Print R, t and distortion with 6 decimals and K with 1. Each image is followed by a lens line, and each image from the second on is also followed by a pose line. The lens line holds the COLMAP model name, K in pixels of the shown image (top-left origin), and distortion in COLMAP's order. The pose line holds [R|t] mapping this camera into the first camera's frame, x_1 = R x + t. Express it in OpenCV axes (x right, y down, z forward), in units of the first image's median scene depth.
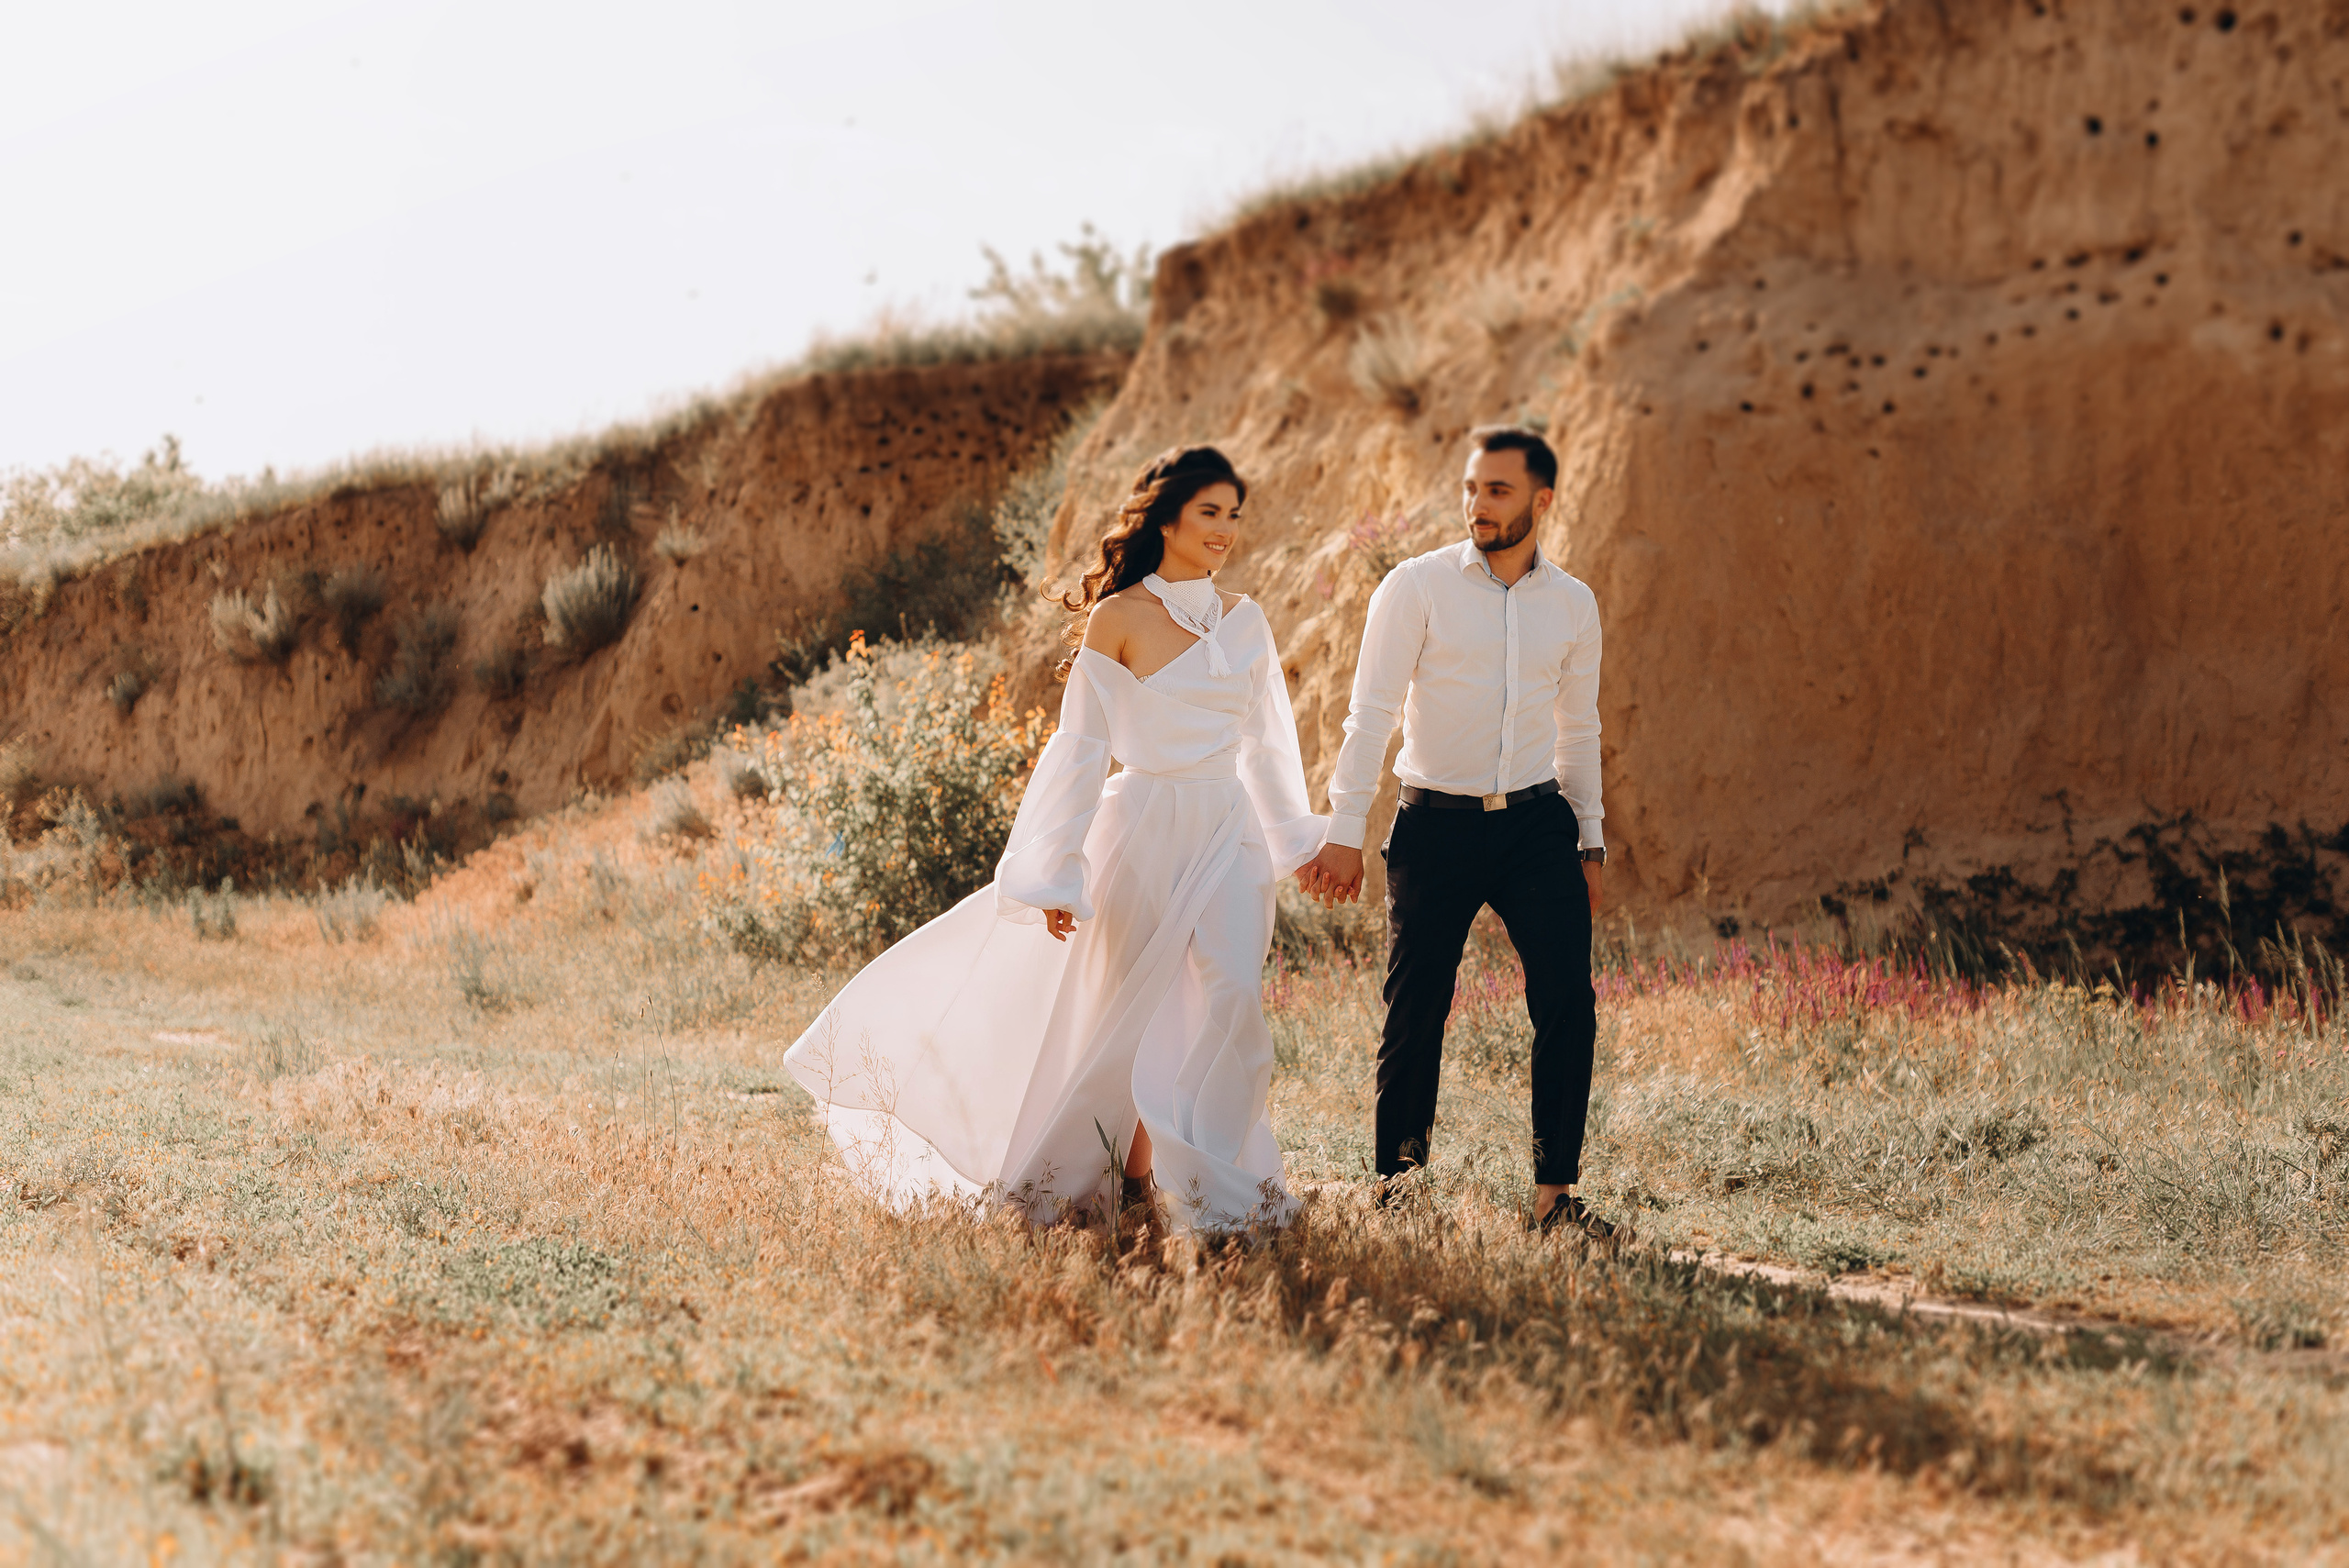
lens RADIAL K [[3858.3, 0, 1111.9], [0, 3858.3, 776.0], [0, 0, 1]] dist [-0.131792, 0.000000]
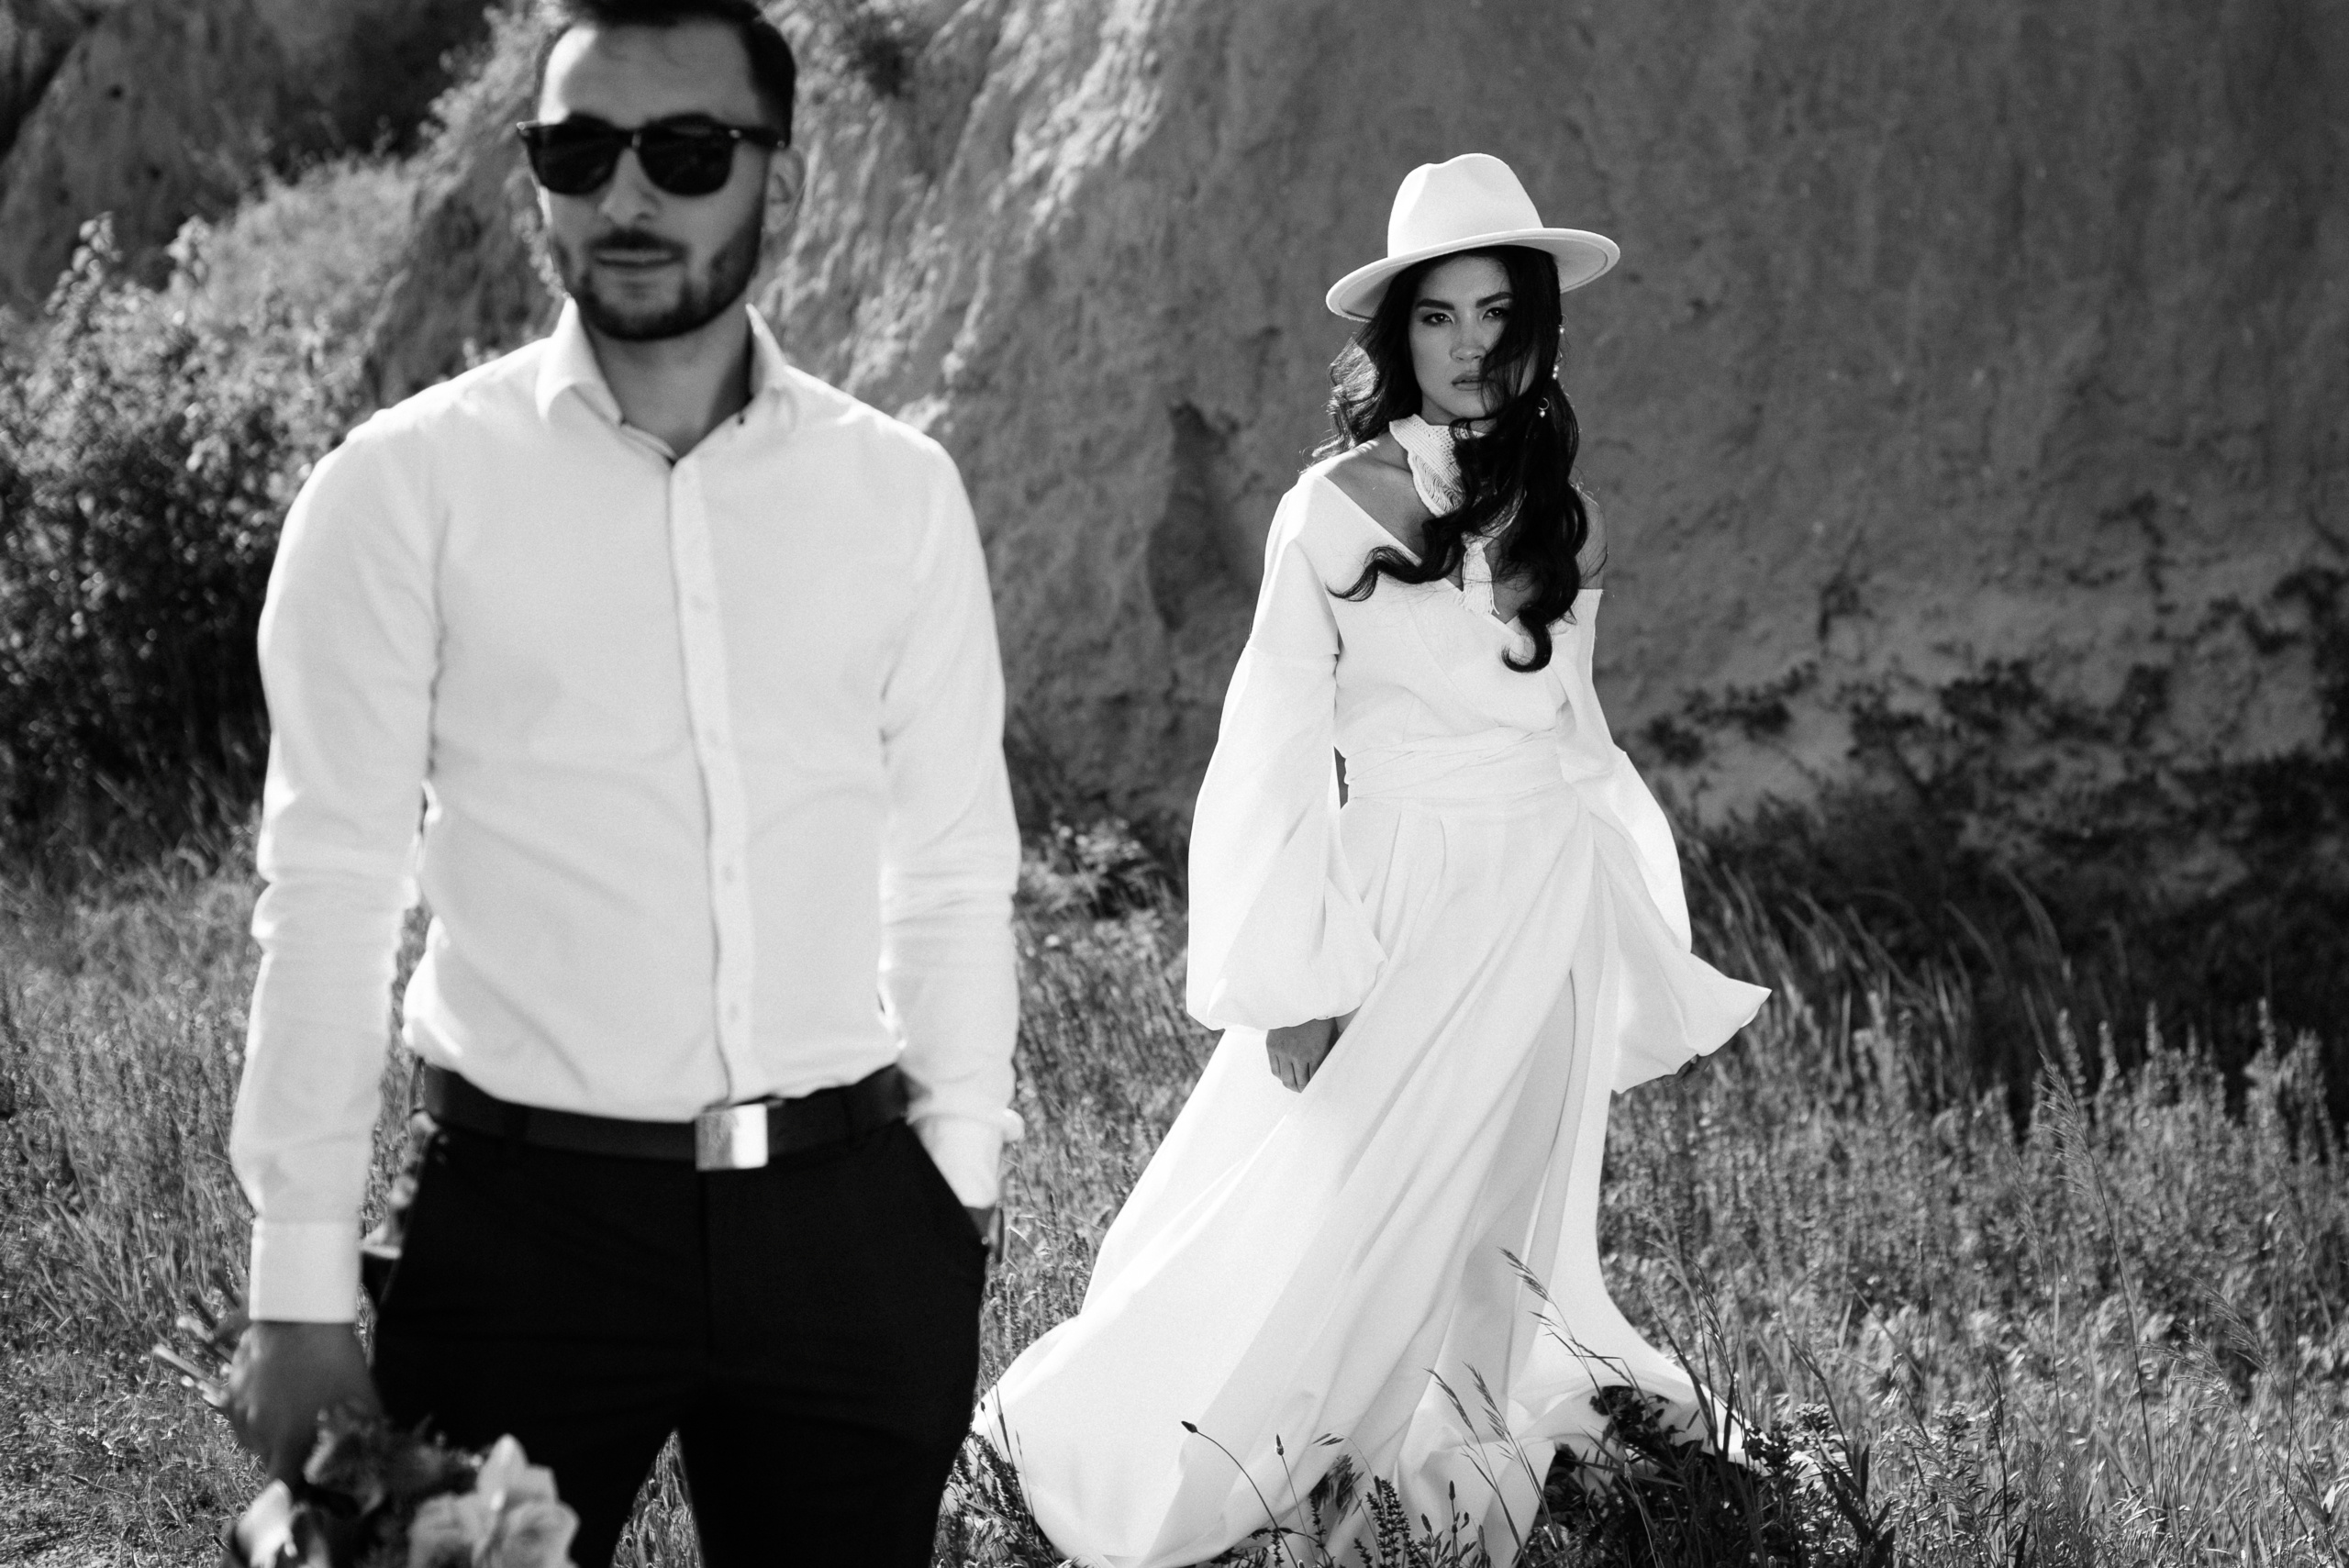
lens RADIAL K [[5132.1, 0, 1211.9], [0, 5132.1, 706.9], [0, 0, 1]] dist [-0.196533, 0.000000]
pose [[0.999281, -0.022859, -0.030234, 0.149965], [0.025634, 0.995163, 0.094831, -0.033154], [0.027920, -0.095538, 0.995034, 0.360692]]
